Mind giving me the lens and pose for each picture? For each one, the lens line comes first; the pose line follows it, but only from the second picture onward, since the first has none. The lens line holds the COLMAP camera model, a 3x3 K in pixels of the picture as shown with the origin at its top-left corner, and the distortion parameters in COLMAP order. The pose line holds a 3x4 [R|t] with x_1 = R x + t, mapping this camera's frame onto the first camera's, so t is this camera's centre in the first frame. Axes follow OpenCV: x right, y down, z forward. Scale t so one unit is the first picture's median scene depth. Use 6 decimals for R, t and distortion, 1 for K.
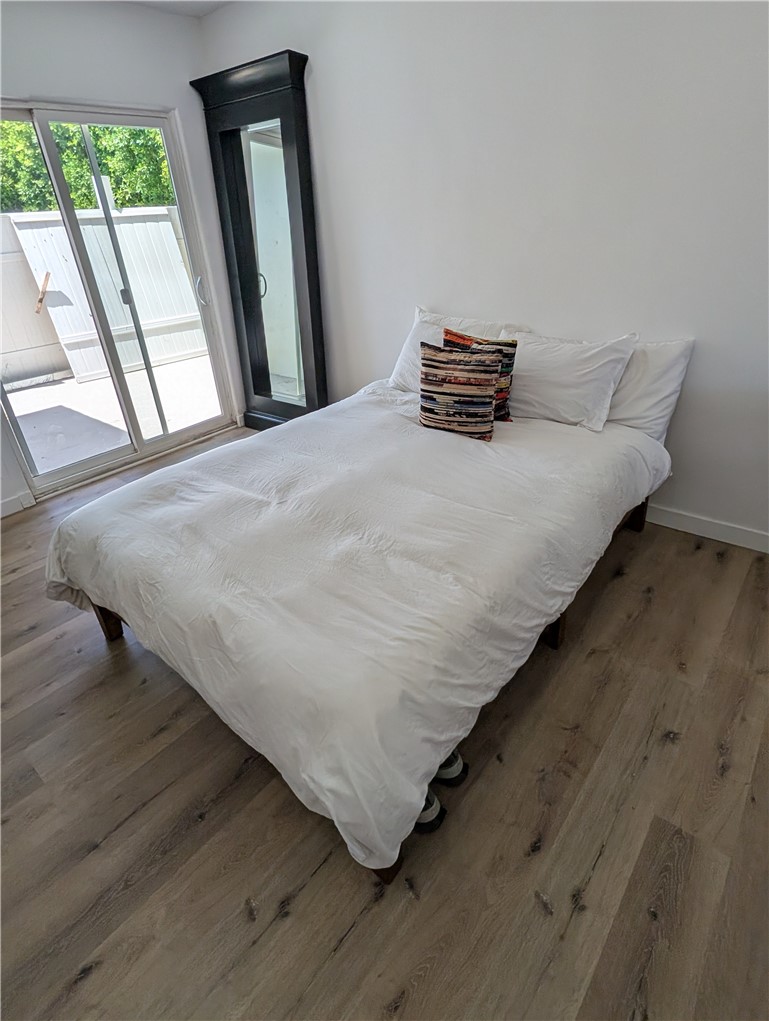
lens RADIAL K [[537.7, 0, 390.6], [0, 537.7, 507.4], [0, 0, 1]] dist [0.000232, 0.002265]
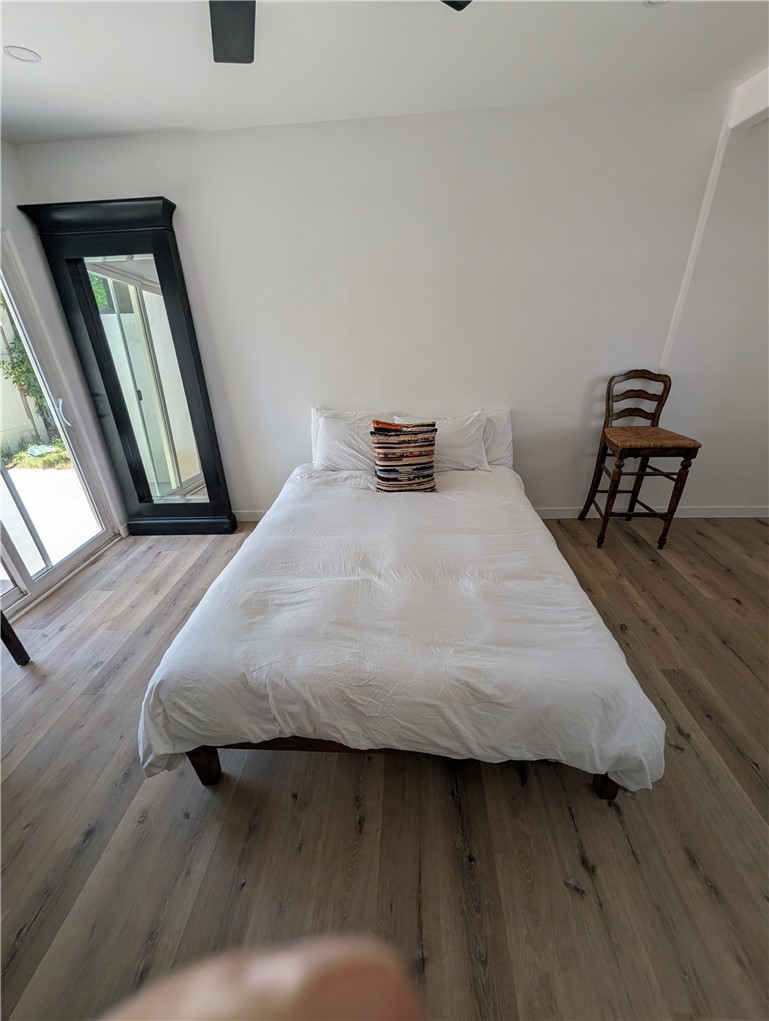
lens RADIAL K [[393.1, 0, 384.7], [0, 393.1, 511.1], [0, 0, 1]] dist [0.003938, -0.001143]
pose [[0.801634, -0.240489, 0.547310, -0.525822], [0.280328, 0.959839, 0.011164, -0.125594], [-0.528015, 0.144477, 0.836855, 0.203588]]
